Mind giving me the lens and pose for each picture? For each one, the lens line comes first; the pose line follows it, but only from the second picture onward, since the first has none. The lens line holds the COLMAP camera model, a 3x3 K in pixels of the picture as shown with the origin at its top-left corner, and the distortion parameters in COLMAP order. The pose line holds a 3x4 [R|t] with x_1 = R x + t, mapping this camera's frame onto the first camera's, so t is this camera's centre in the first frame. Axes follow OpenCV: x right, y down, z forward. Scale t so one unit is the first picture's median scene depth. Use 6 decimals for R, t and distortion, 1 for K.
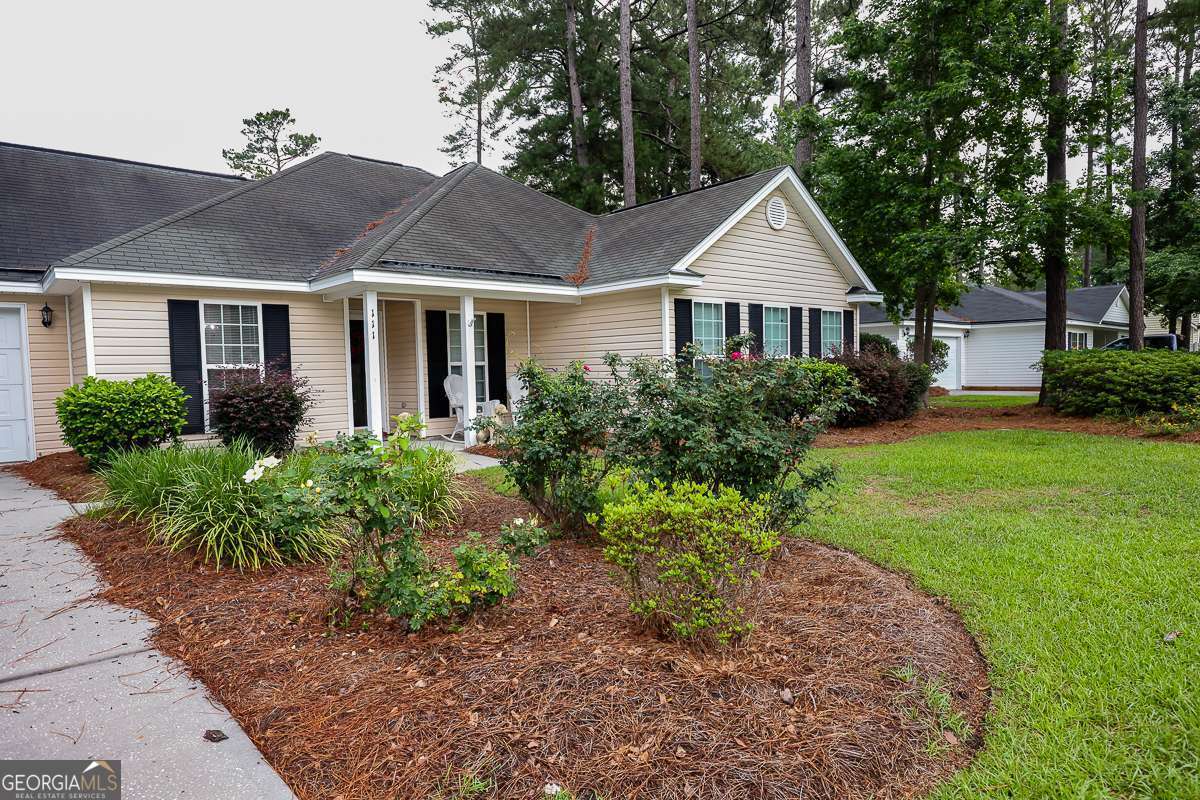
lens RADIAL K [[736.9, 0, 599.9], [0, 736.9, 399.0], [0, 0, 1]] dist [0.000001, -0.000441]
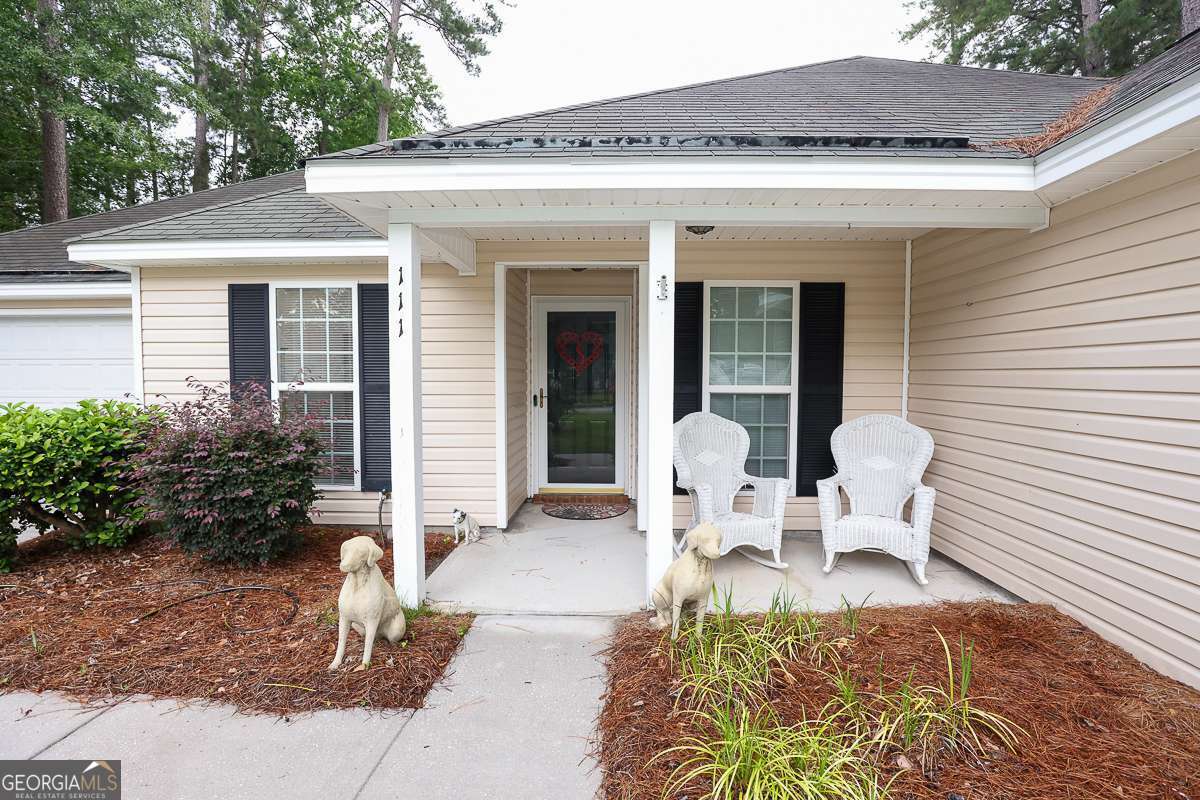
lens RADIAL K [[549.1, 0, 603.2], [0, 549.1, 395.5], [0, 0, 1]] dist [-0.028196, 0.004471]
pose [[0.734573, 0.046860, -0.676910, -0.005894], [-0.045945, 0.998758, 0.019281, -0.054709], [0.676973, 0.016937, 0.735813, 0.792392]]
